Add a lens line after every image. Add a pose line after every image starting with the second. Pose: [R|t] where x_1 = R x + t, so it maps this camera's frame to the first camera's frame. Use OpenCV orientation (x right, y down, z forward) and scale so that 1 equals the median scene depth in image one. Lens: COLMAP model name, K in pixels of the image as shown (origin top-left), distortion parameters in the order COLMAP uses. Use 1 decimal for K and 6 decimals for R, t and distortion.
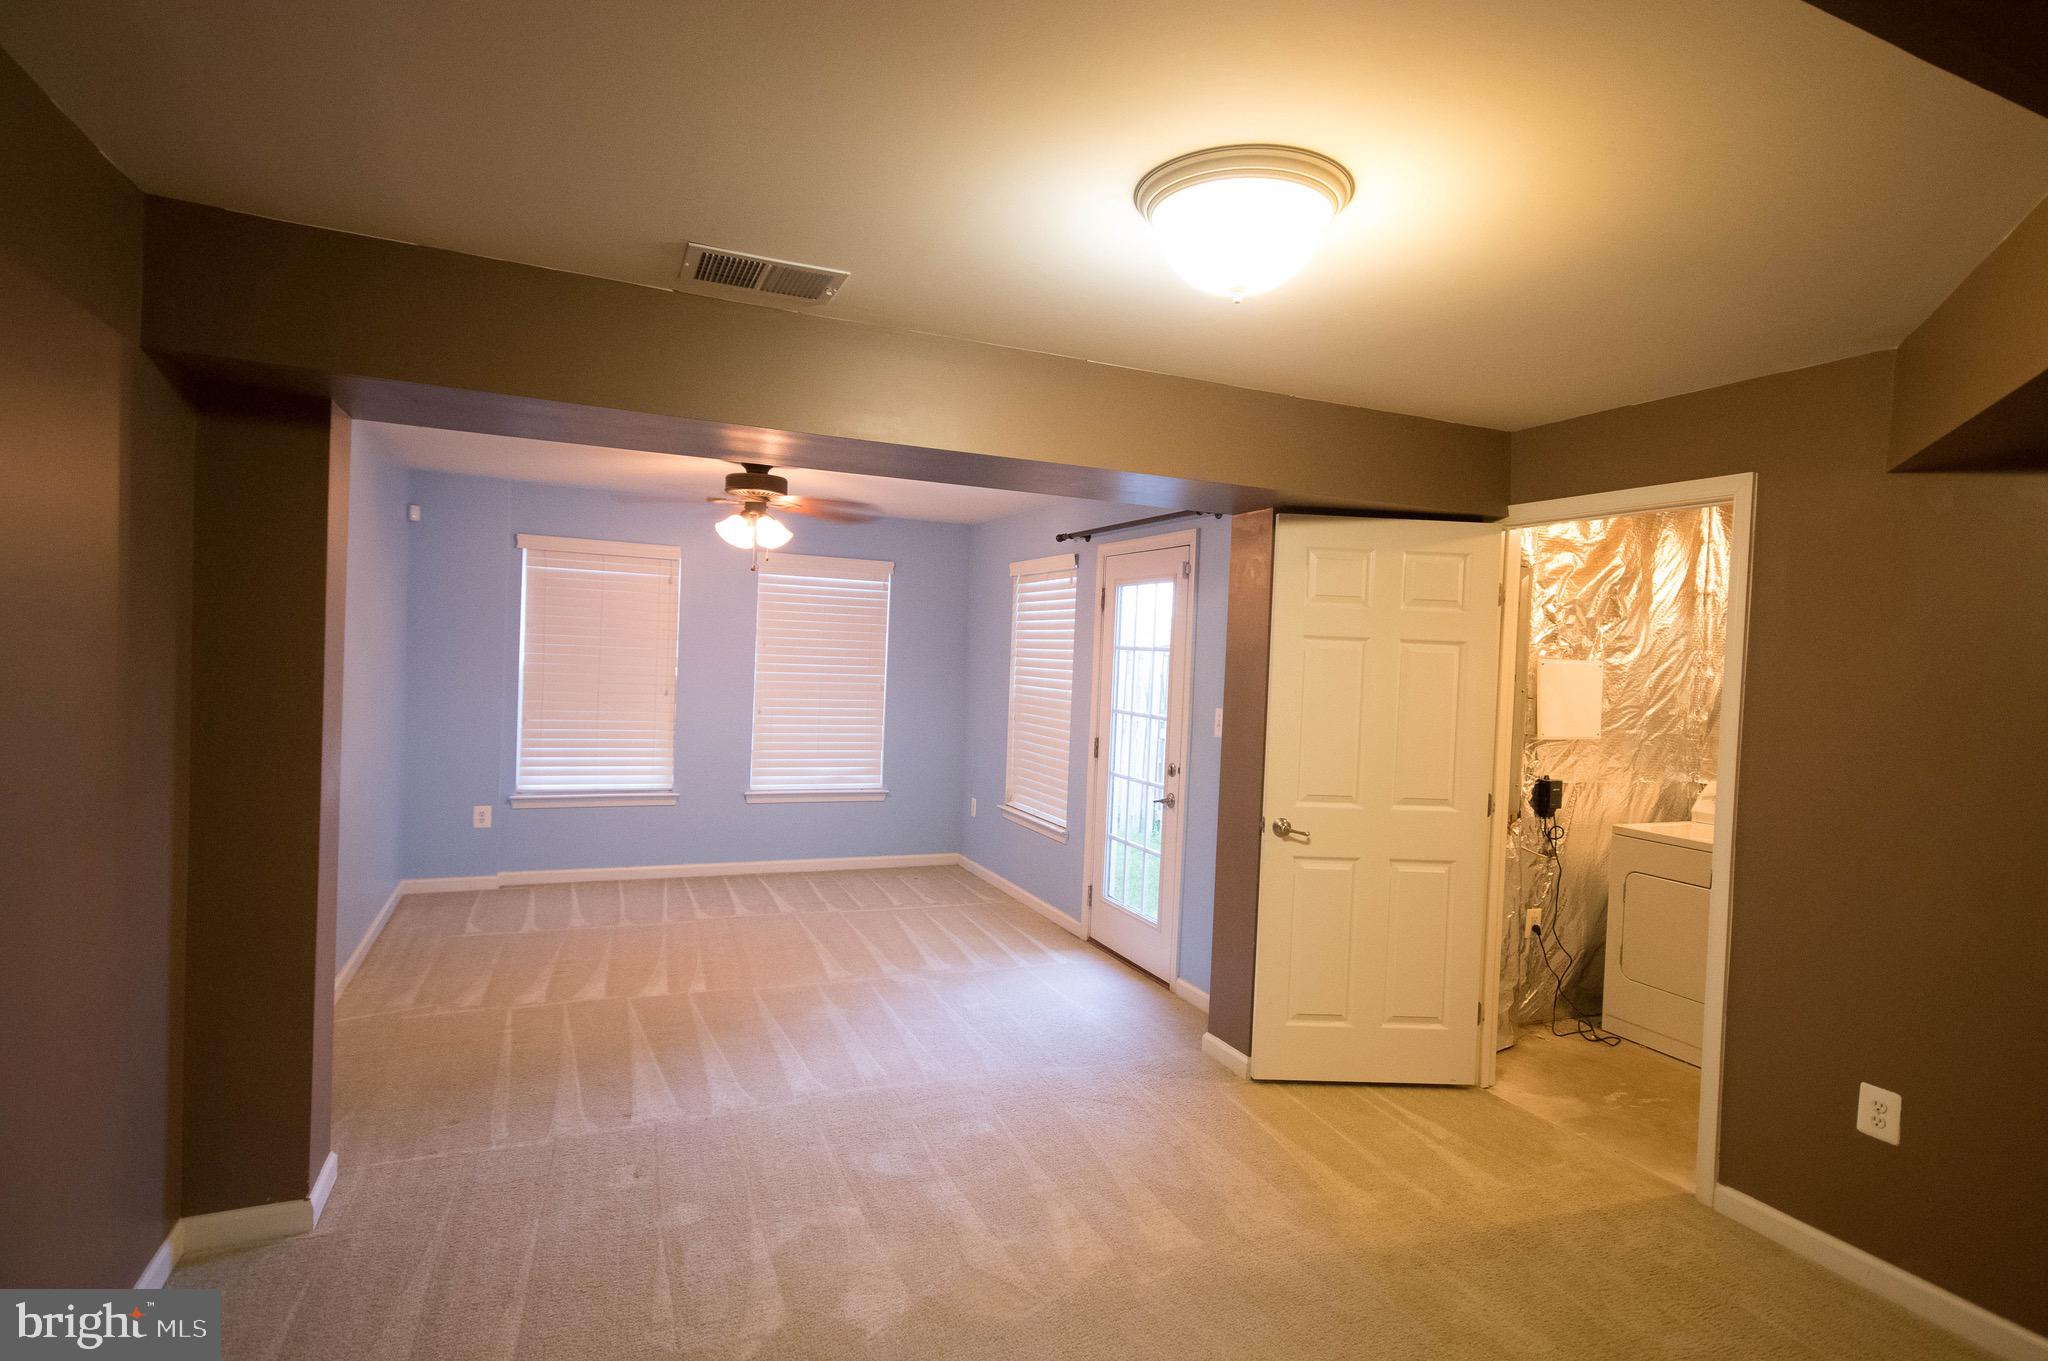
lens RADIAL K [[1040.3, 0, 1028.6], [0, 1040.3, 675.6], [0, 0, 1]] dist [0.005822, 0.000156]
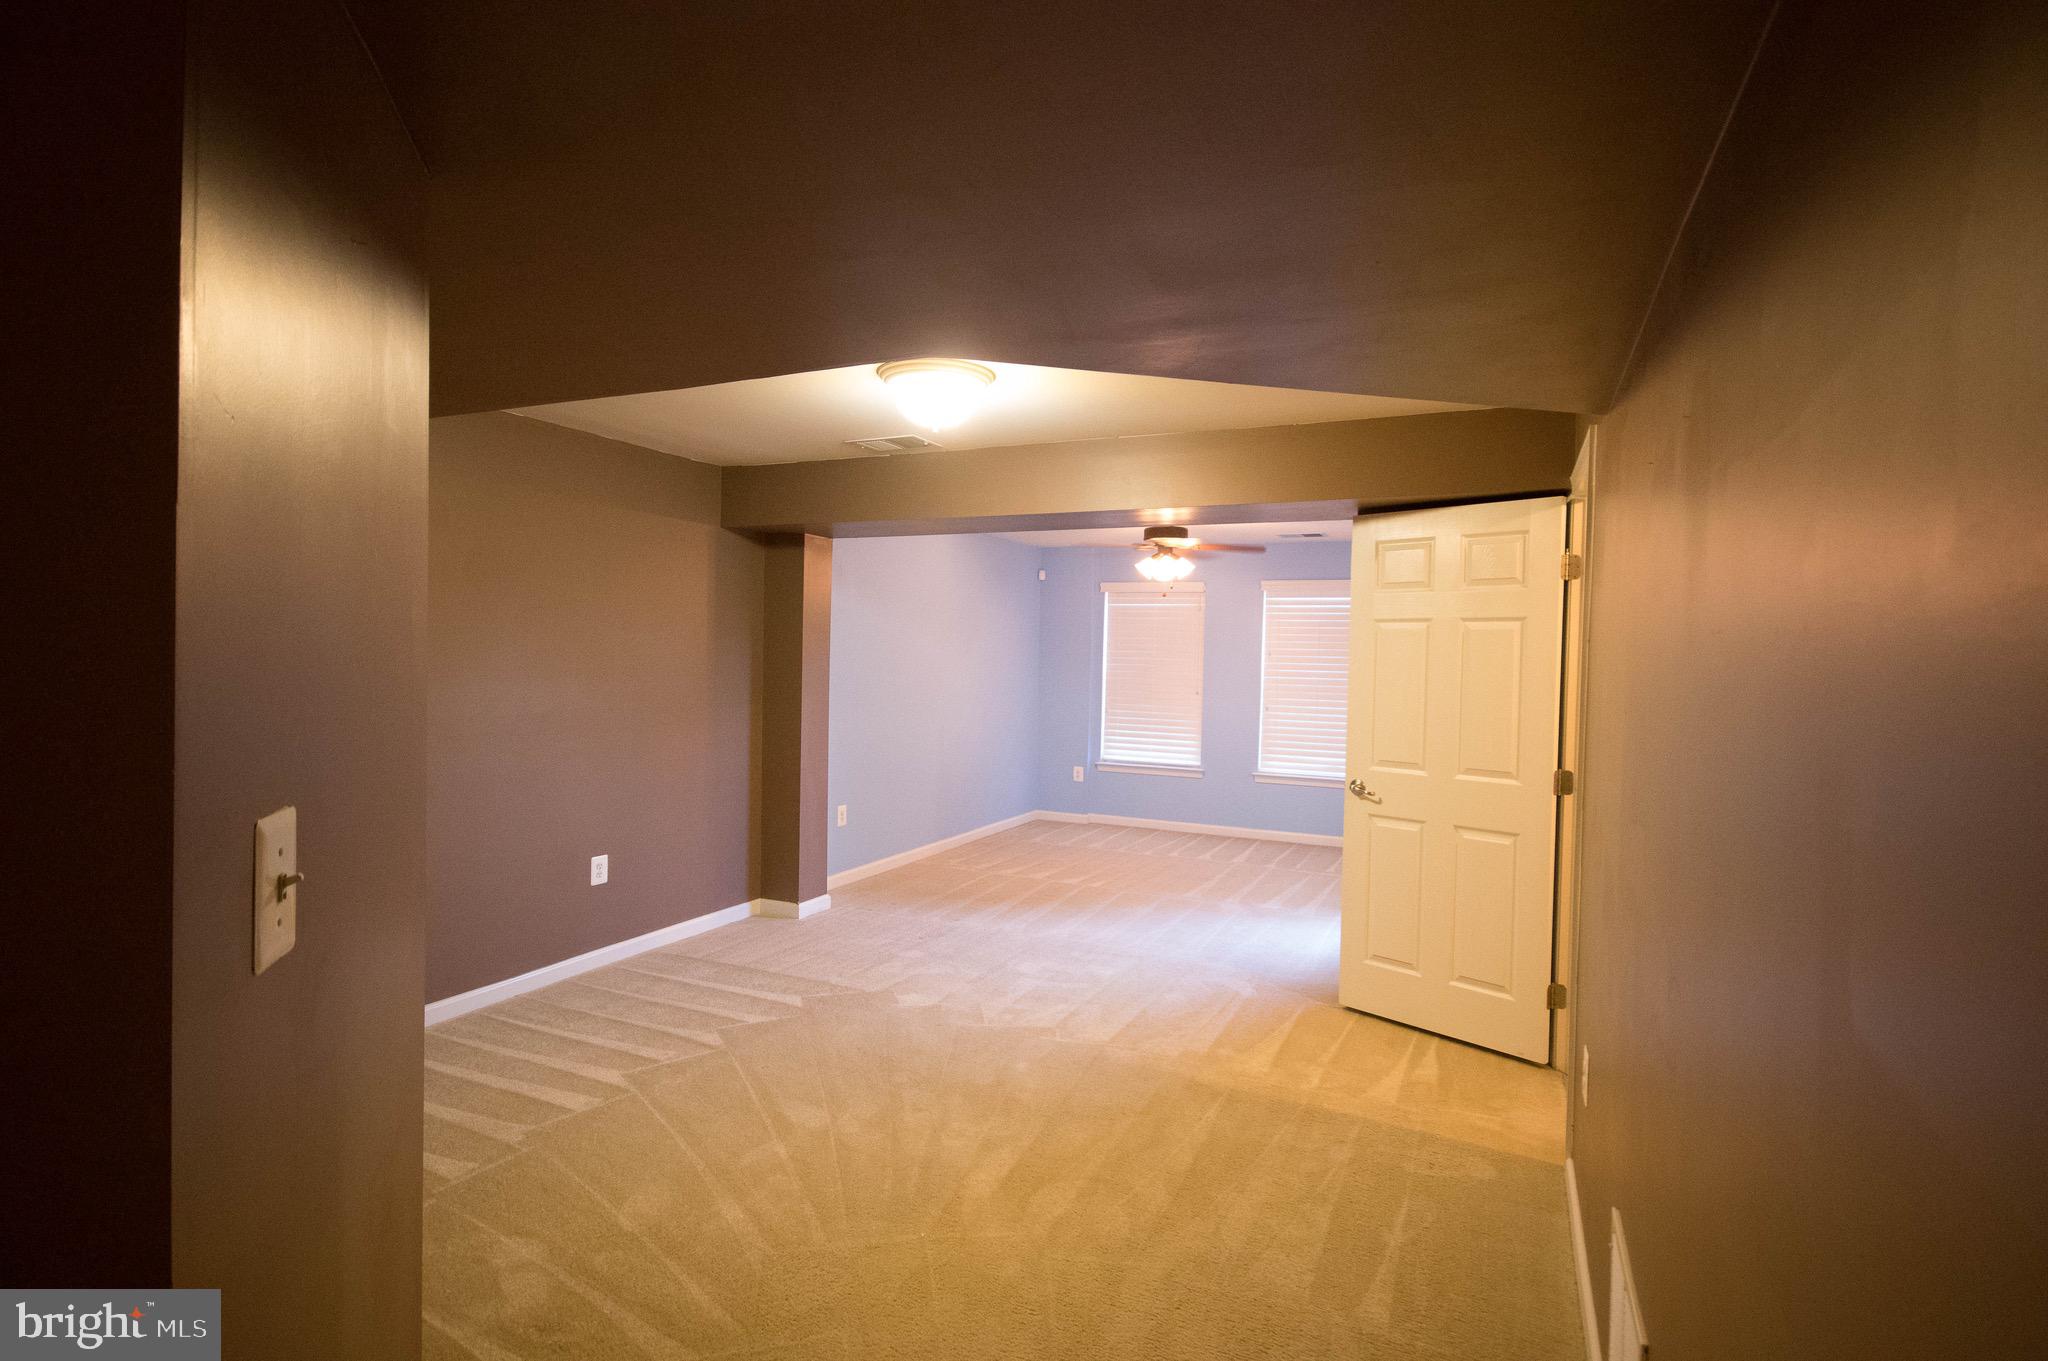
lens RADIAL K [[1040.3, 0, 1028.5], [0, 1040.3, 677.9], [0, 0, 1]] dist [0.005822, 0.000156]
pose [[0.642363, -0.012541, -0.766298, 0.766002], [-0.012069, 0.999577, -0.026476, 0.051568], [0.766305, 0.026256, 0.641940, -0.015259]]
